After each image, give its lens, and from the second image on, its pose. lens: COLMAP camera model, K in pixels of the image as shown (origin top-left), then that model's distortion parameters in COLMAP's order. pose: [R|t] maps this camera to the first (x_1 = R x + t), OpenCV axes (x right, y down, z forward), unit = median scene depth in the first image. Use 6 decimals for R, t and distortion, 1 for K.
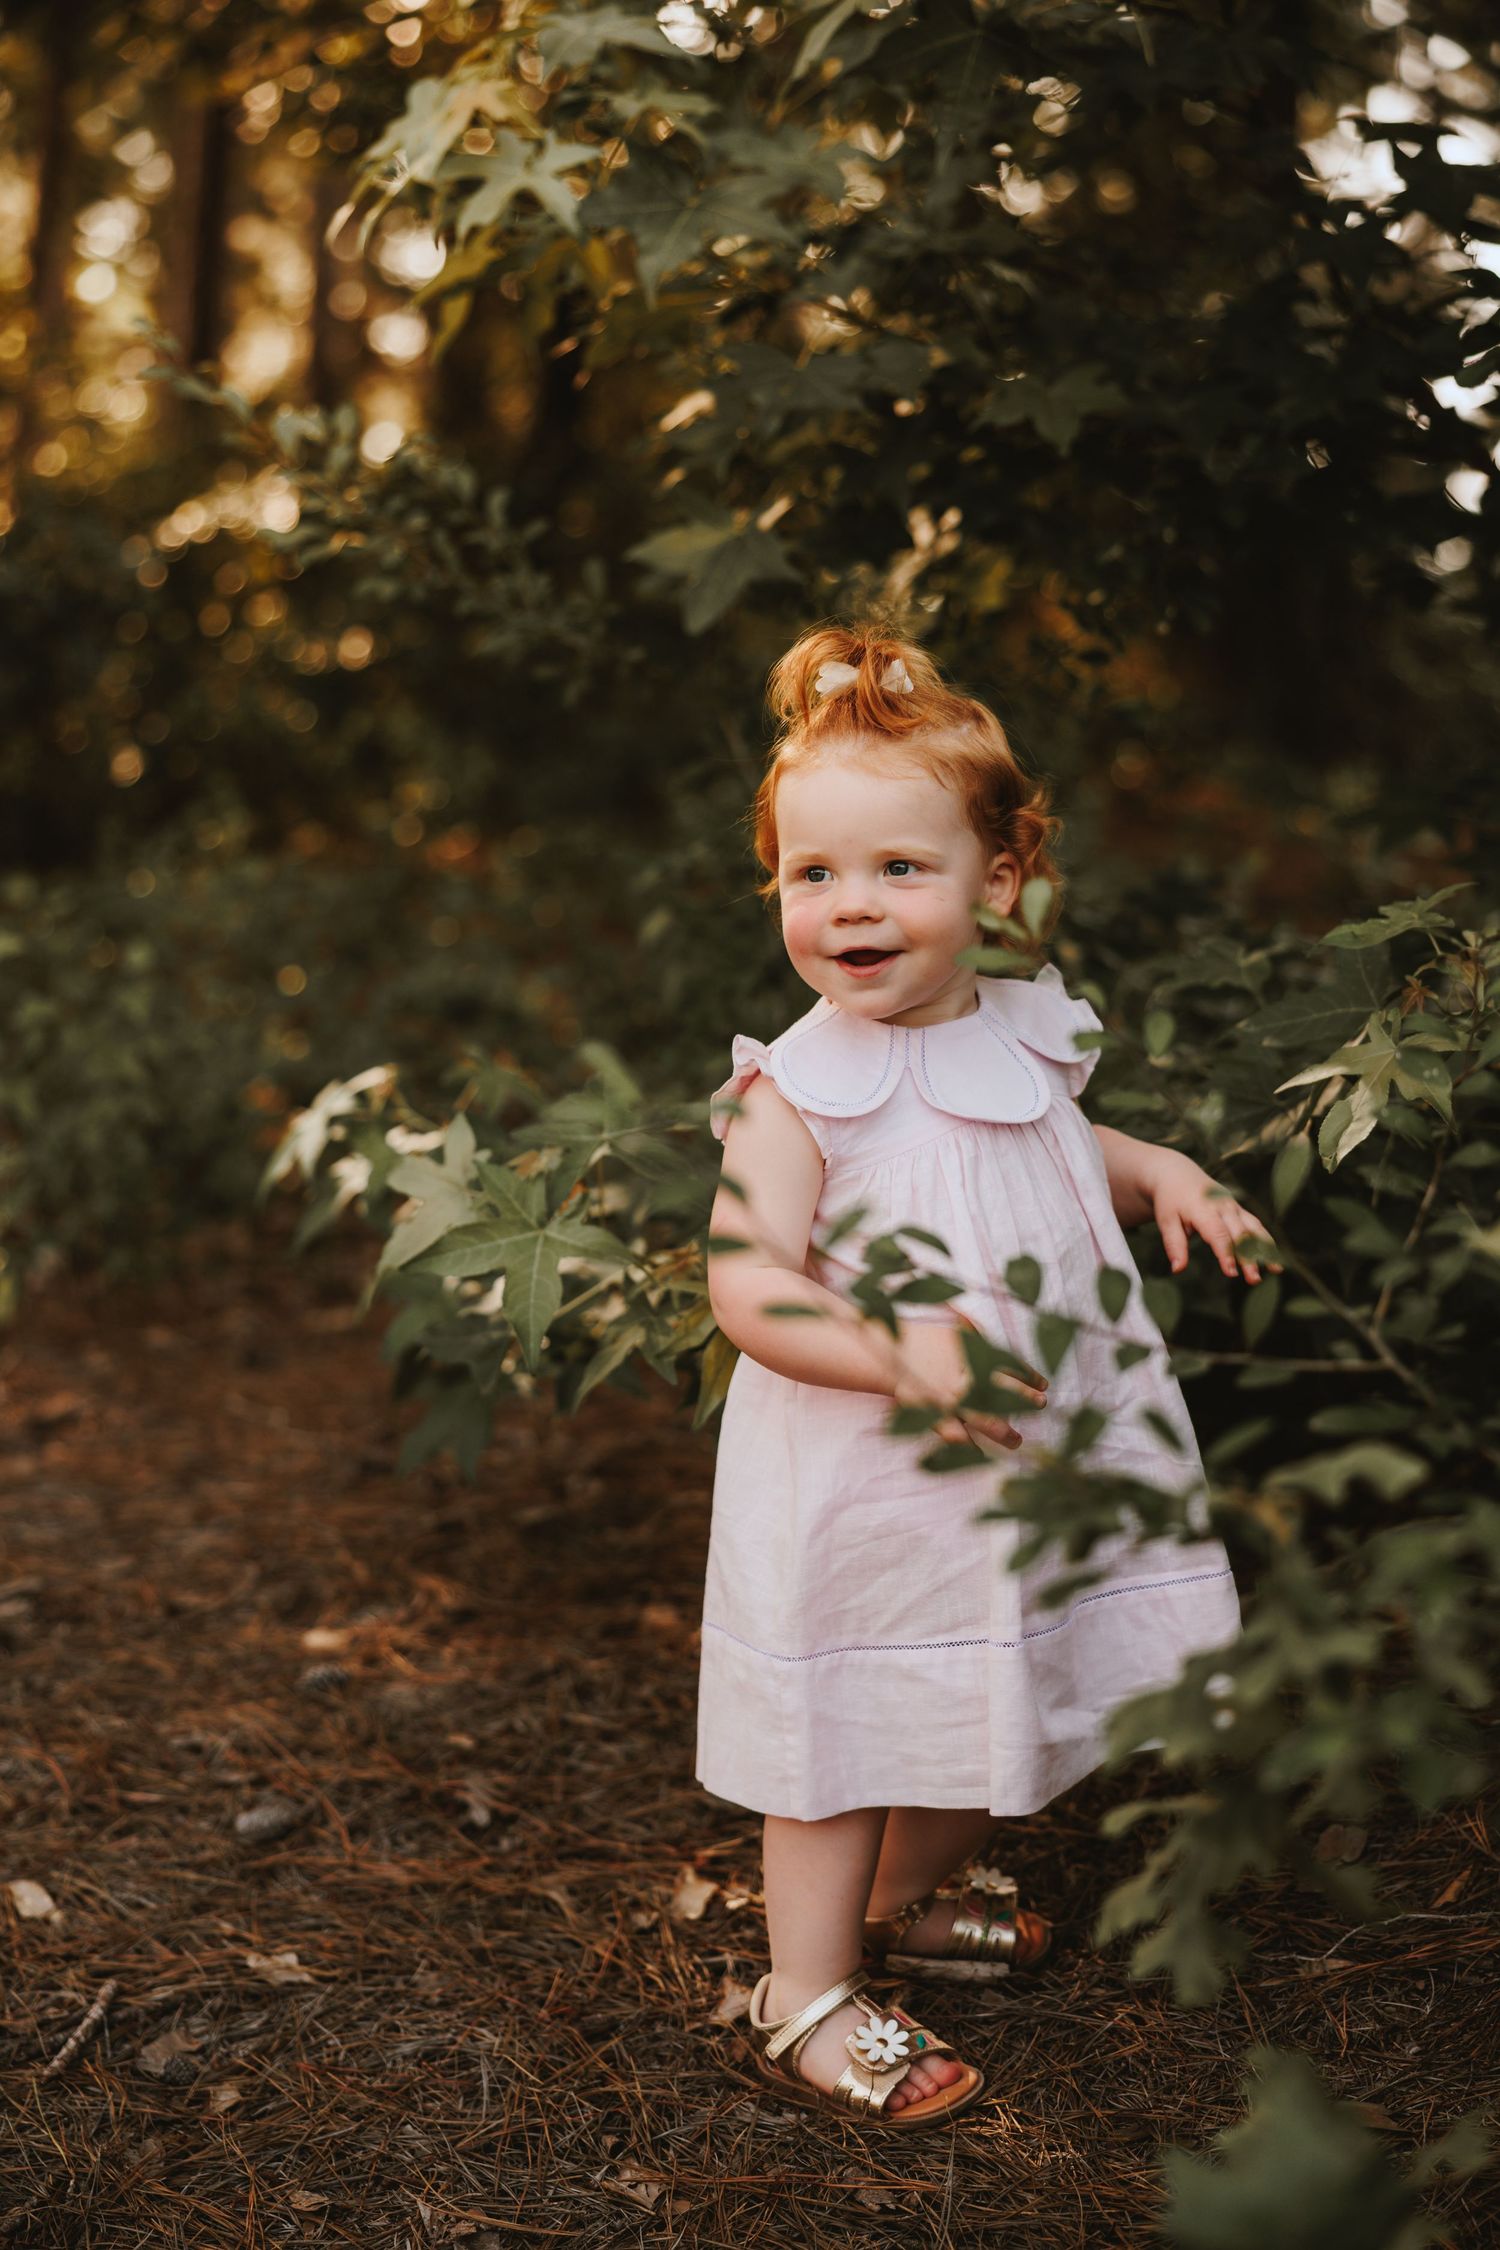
lens RADIAL K [[3129.2, 0, 750.0], [0, 3129.2, 1125.0], [0, 0, 1]] dist [0.030688, 0.000674]
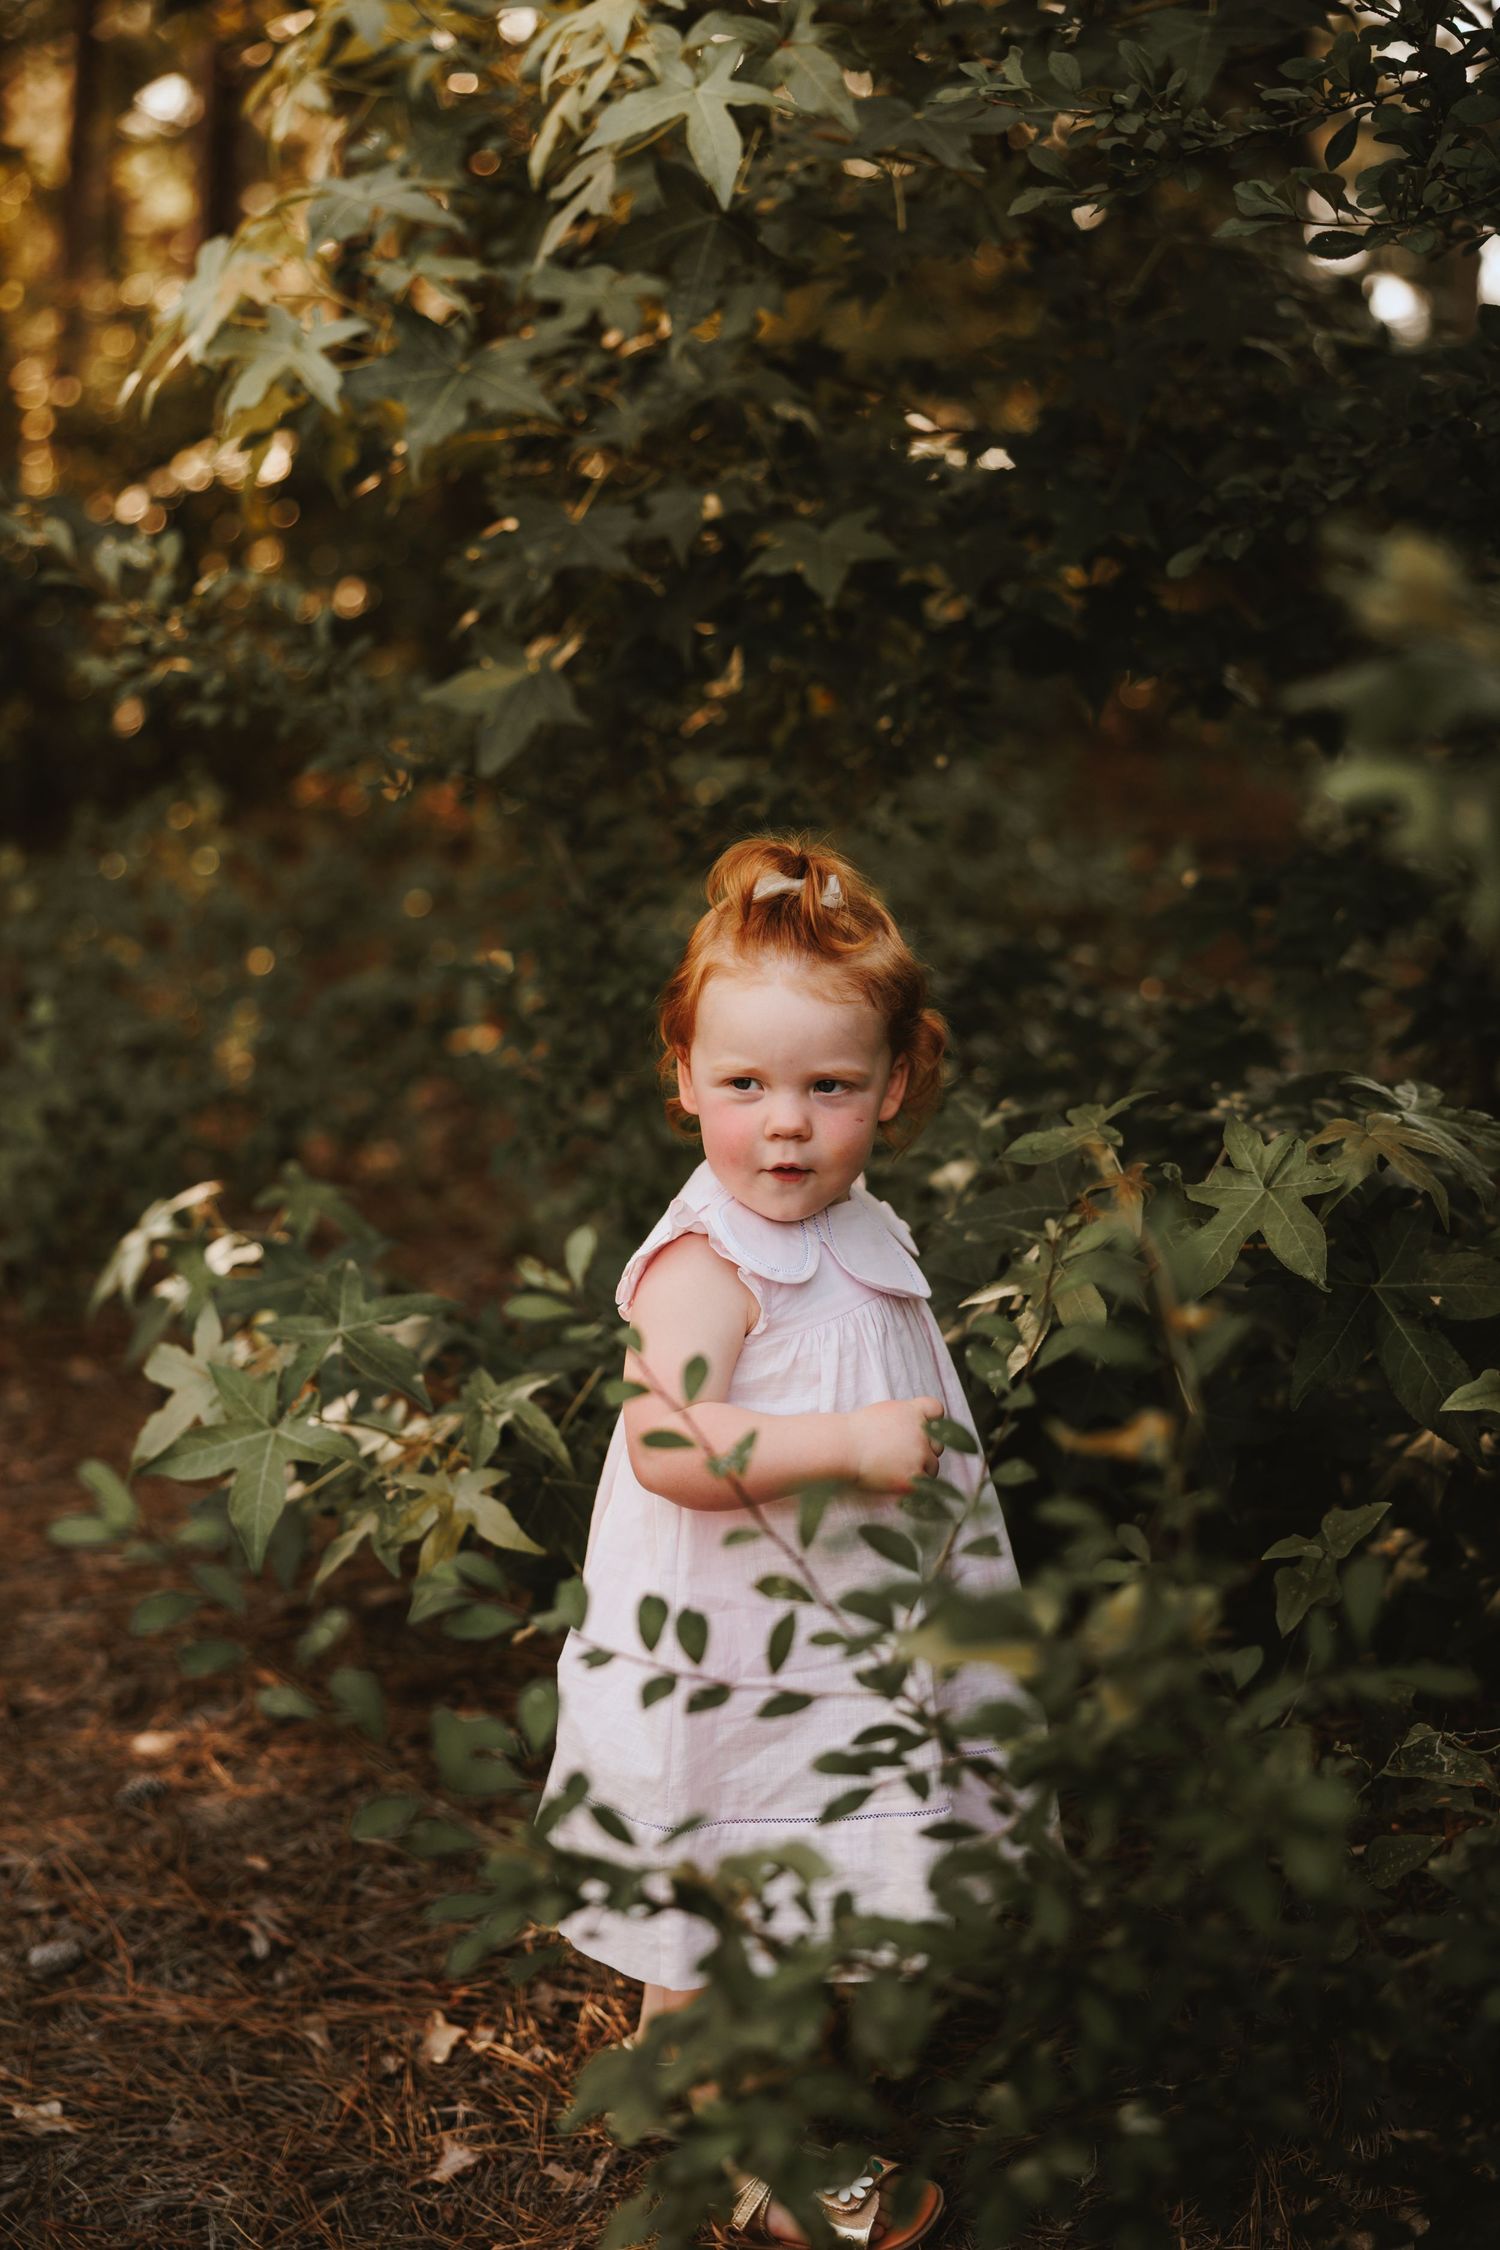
lens RADIAL K [[3129.2, 0, 750.0], [0, 3129.2, 1125.0], [0, 0, 1]] dist [0.030688, 0.000674]
pose [[0.999137, -0.011906, -0.039788, 0.124998], [0.014181, 0.998251, 0.057397, -0.115658], [0.039035, -0.057911, 0.997558, -0.035719]]
